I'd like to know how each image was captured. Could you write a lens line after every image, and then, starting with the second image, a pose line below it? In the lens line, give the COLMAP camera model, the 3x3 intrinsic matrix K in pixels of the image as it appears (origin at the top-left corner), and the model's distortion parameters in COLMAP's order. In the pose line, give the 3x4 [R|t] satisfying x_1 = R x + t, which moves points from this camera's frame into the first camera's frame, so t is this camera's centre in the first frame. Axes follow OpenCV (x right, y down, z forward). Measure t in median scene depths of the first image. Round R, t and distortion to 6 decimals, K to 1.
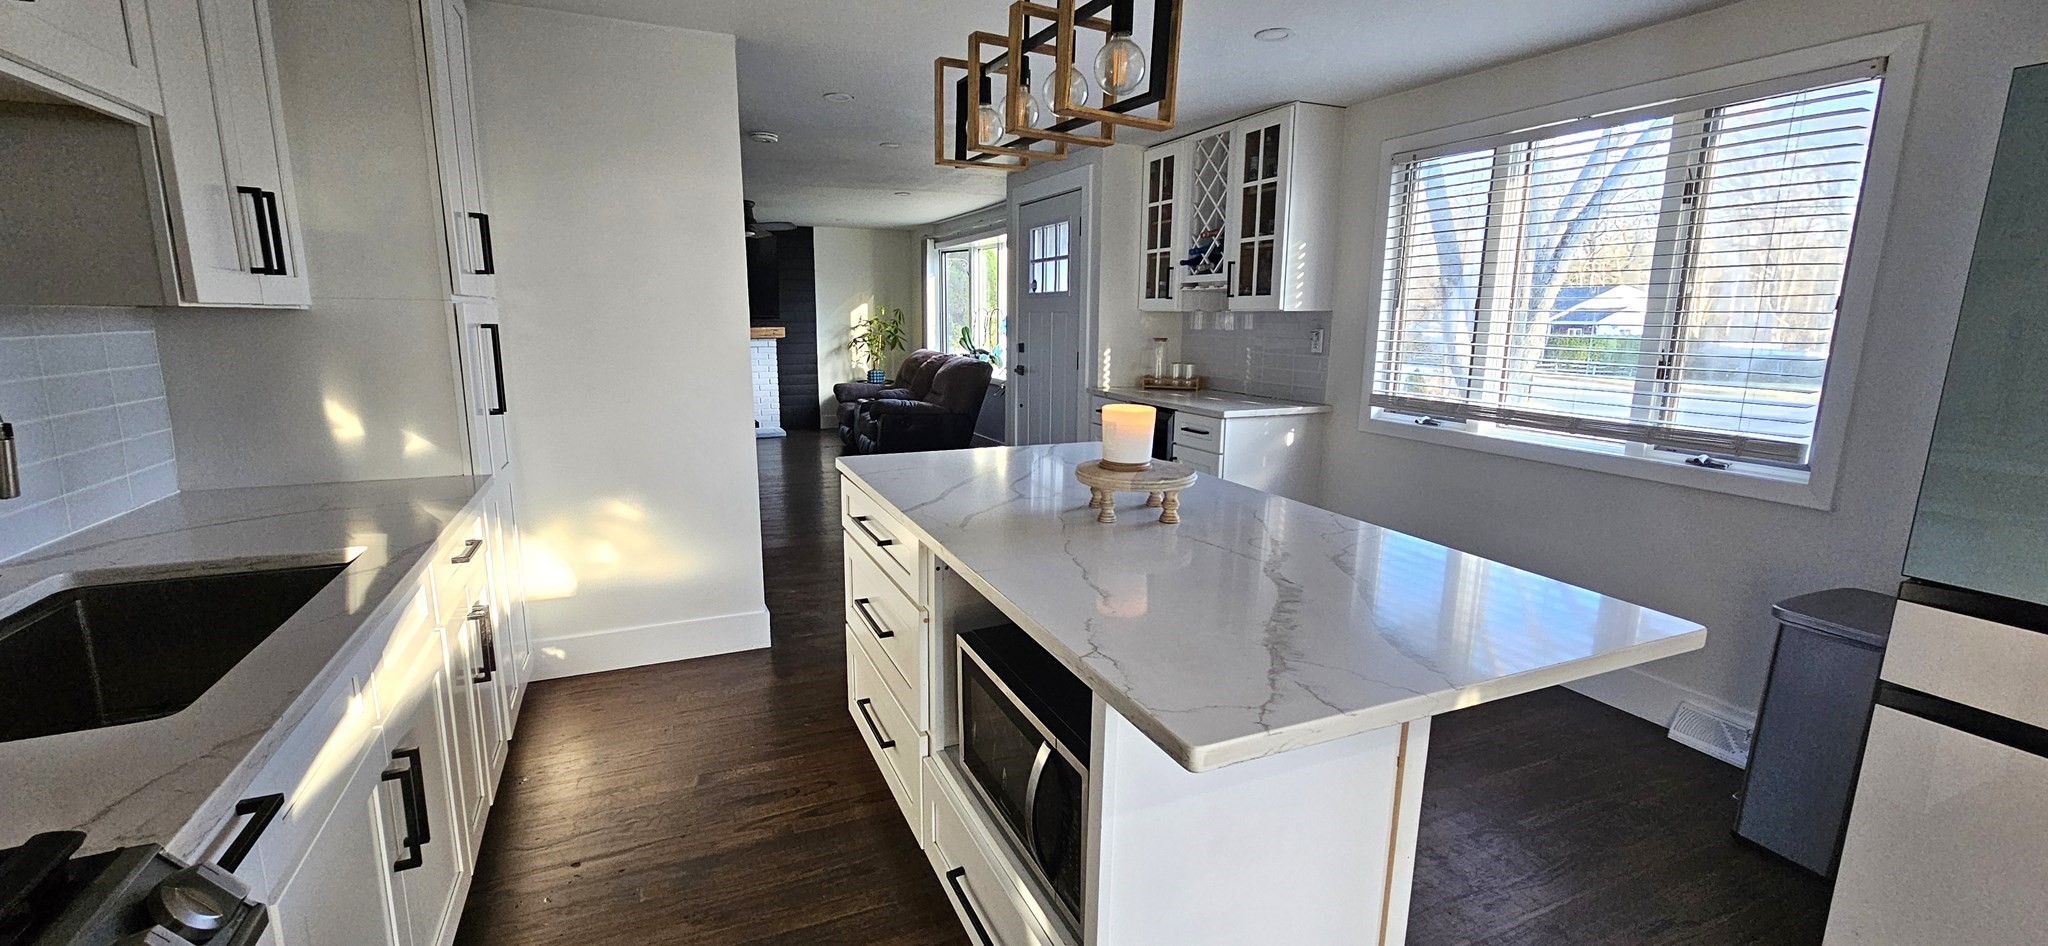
lens RADIAL K [[833.1, 0, 1024.0], [0, 833.1, 473.0], [0, 0, 1]] dist [-0.001058, 0.000060]
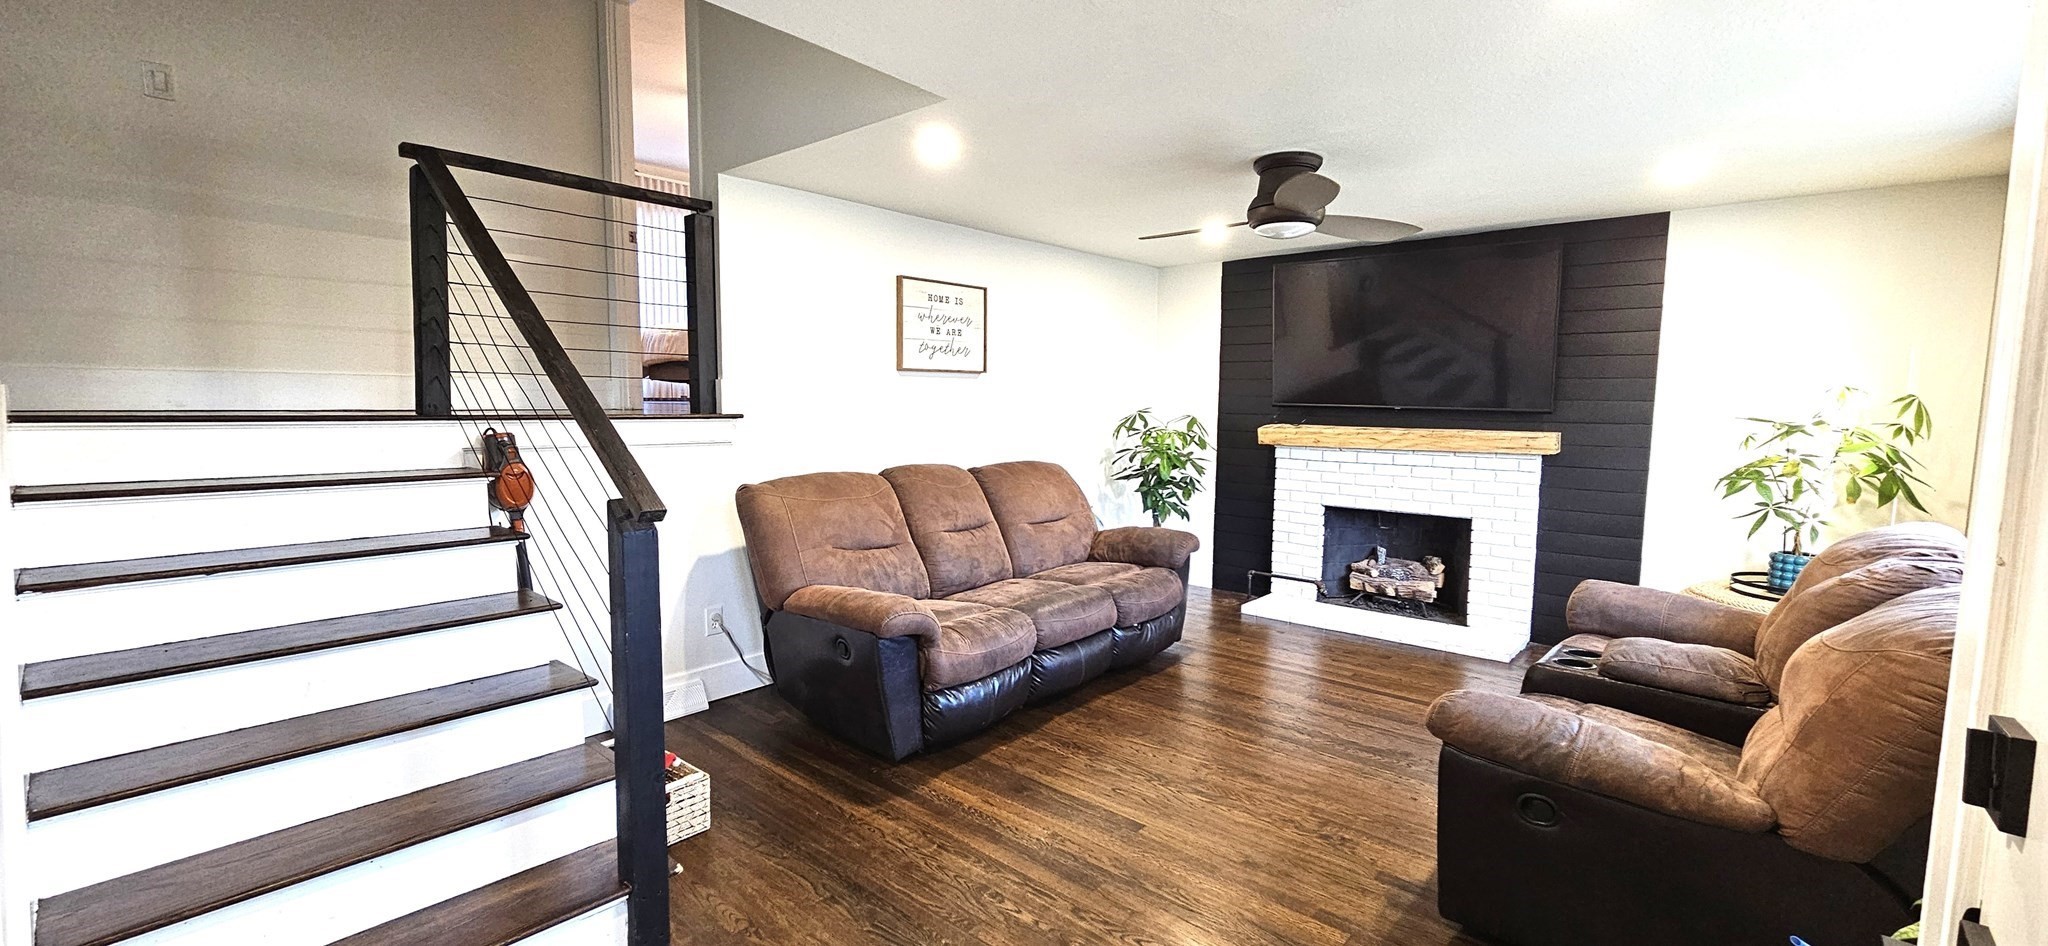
lens RADIAL K [[833.1, 0, 1024.0], [0, 833.1, 473.0], [0, 0, 1]] dist [-0.001058, 0.000060]
pose [[0.404293, 0.083615, -0.910799, 0.044814], [-0.179732, 0.983659, 0.010523, -0.220967], [0.896796, 0.159445, 0.412715, 1.150880]]
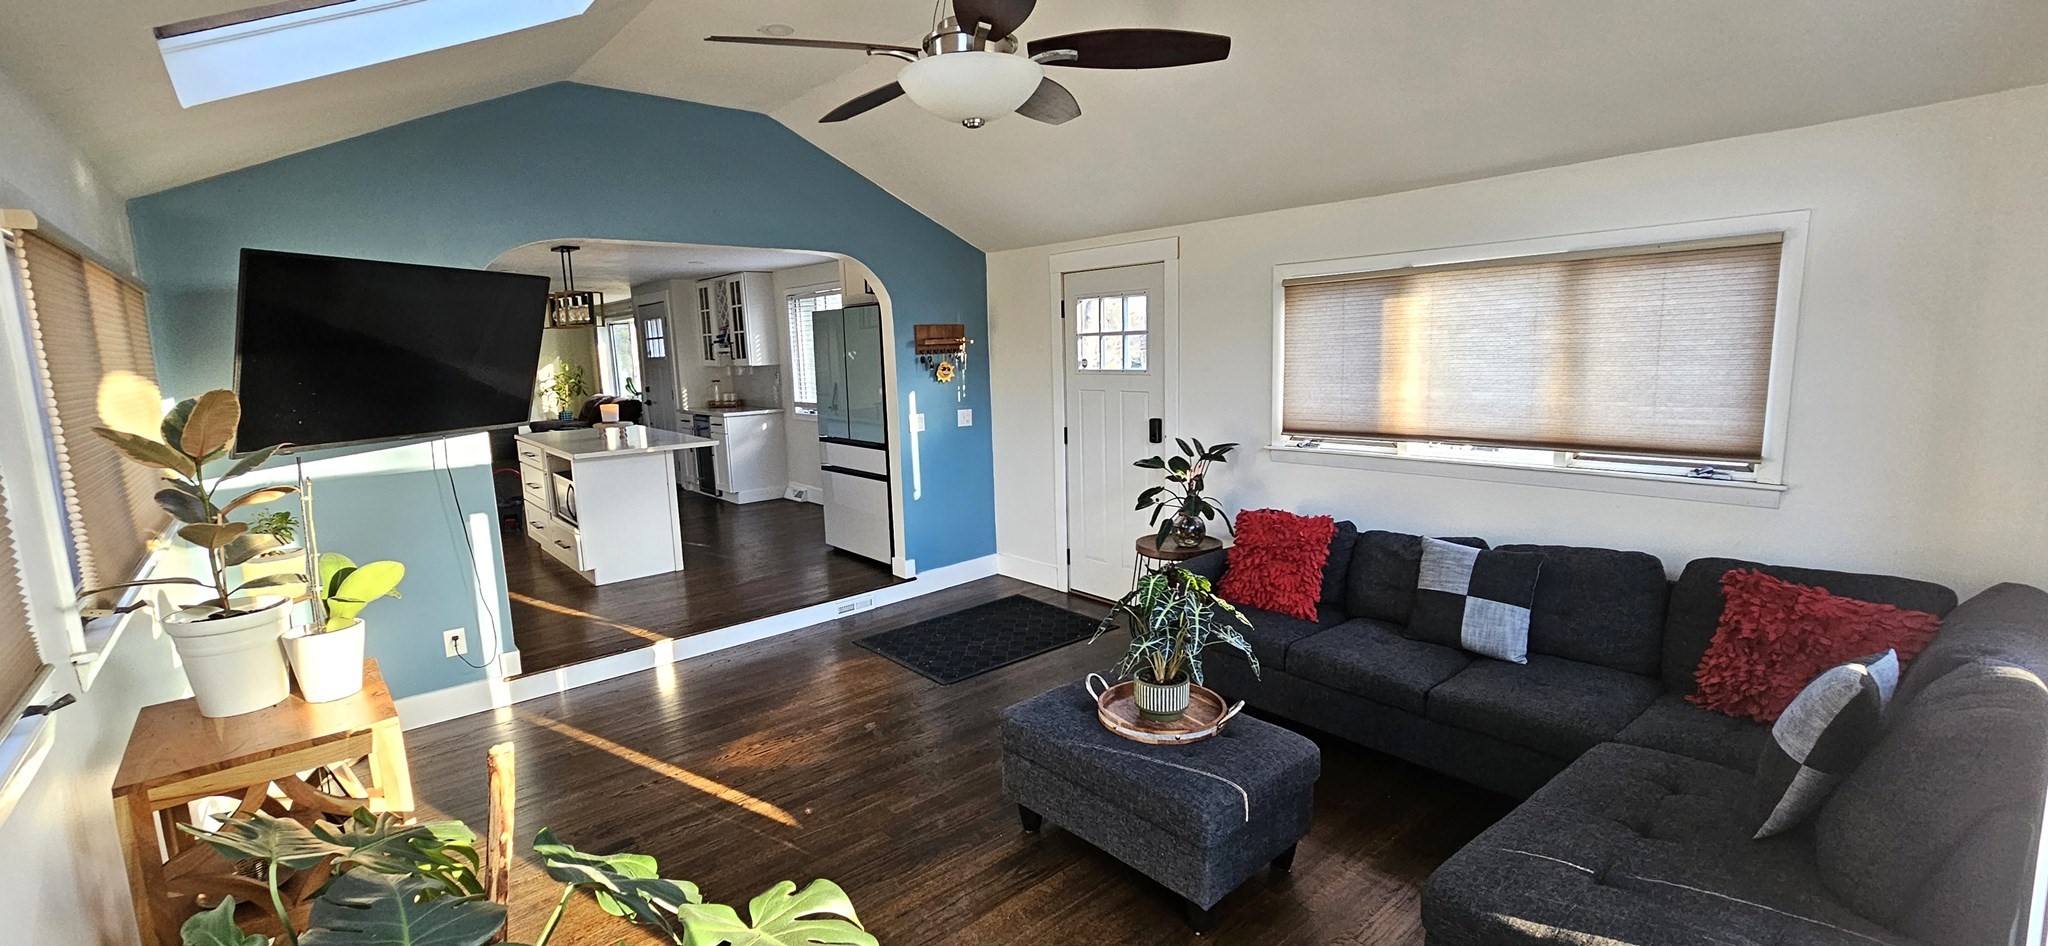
lens RADIAL K [[833.1, 0, 1024.0], [0, 833.1, 473.0], [0, 0, 1]] dist [-0.001058, 0.000060]
pose [[0.954399, -0.076509, 0.288562, 0.290711], [0.089623, 0.995446, -0.032490, 0.181902], [-0.284763, 0.056870, 0.956910, -1.055706]]
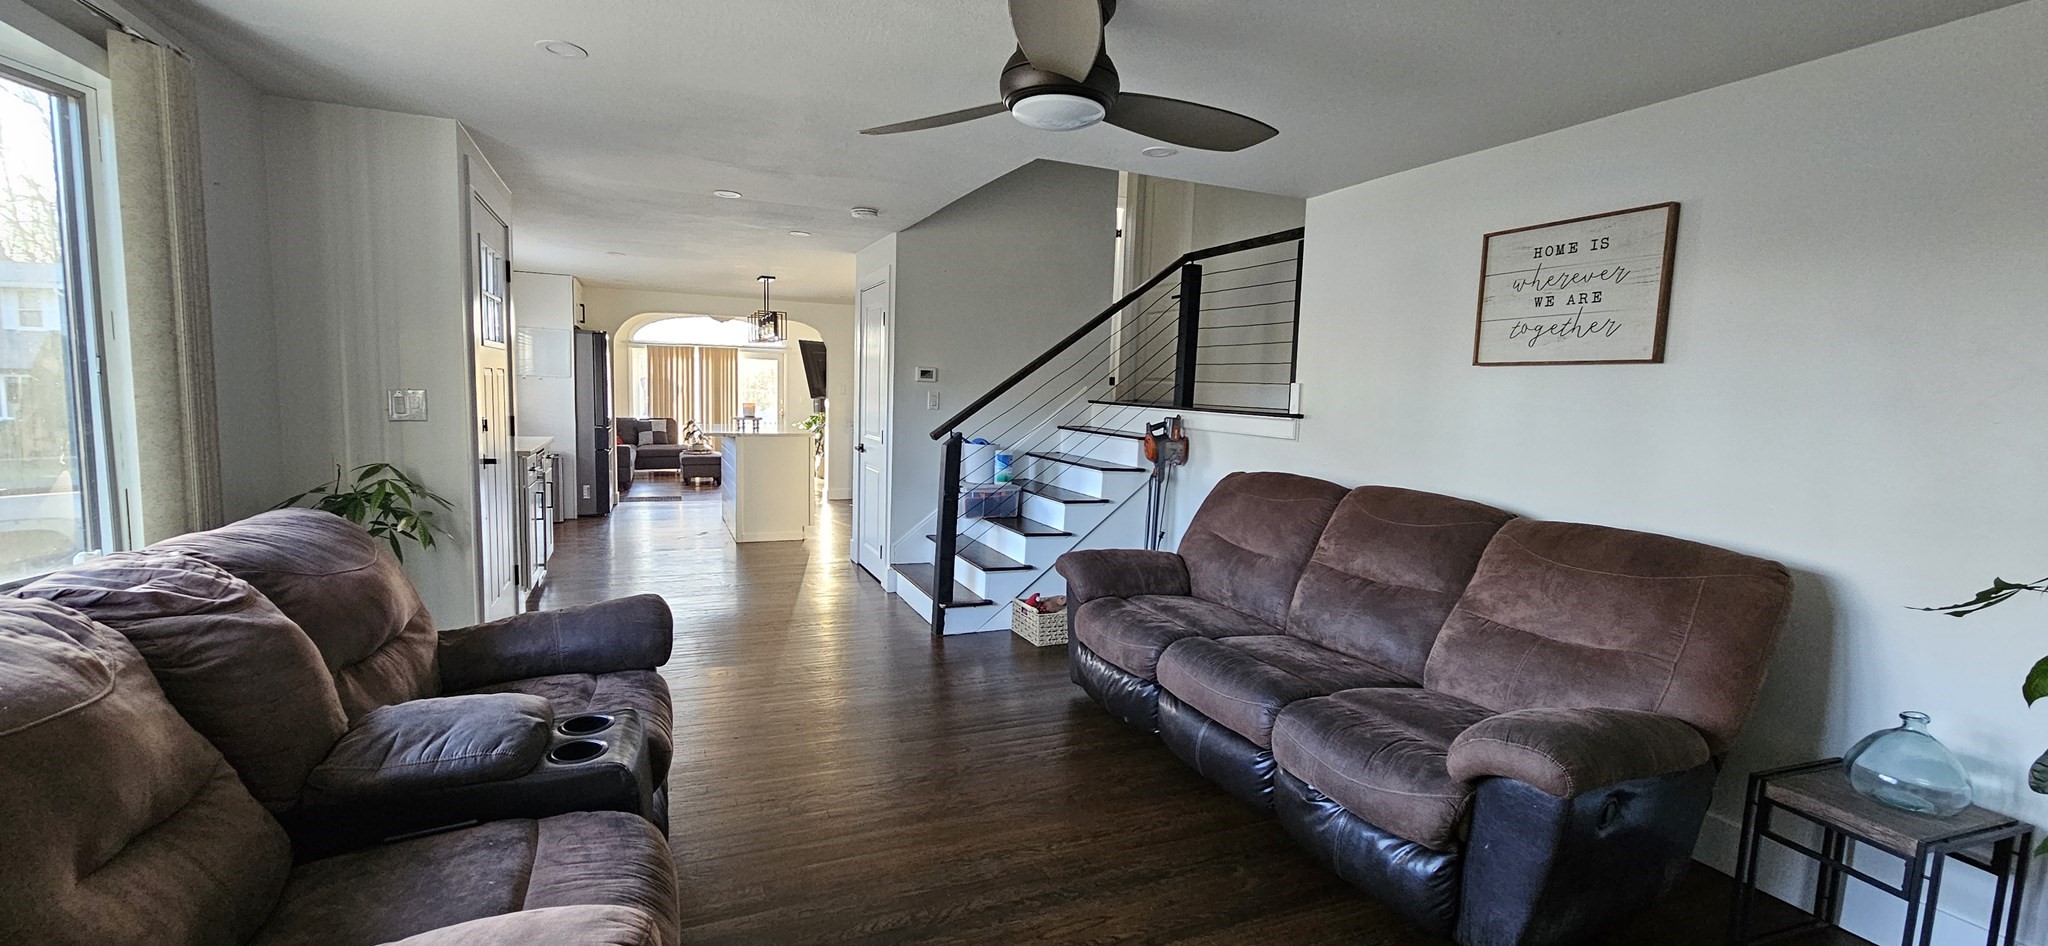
lens RADIAL K [[833.1, 0, 1024.0], [0, 833.1, 473.0], [0, 0, 1]] dist [-0.001058, 0.000060]
pose [[-0.998857, -0.041894, 0.023006, -0.546396], [-0.033504, 0.957016, 0.288095, -0.406312], [-0.034086, 0.286995, -0.957326, 2.119252]]
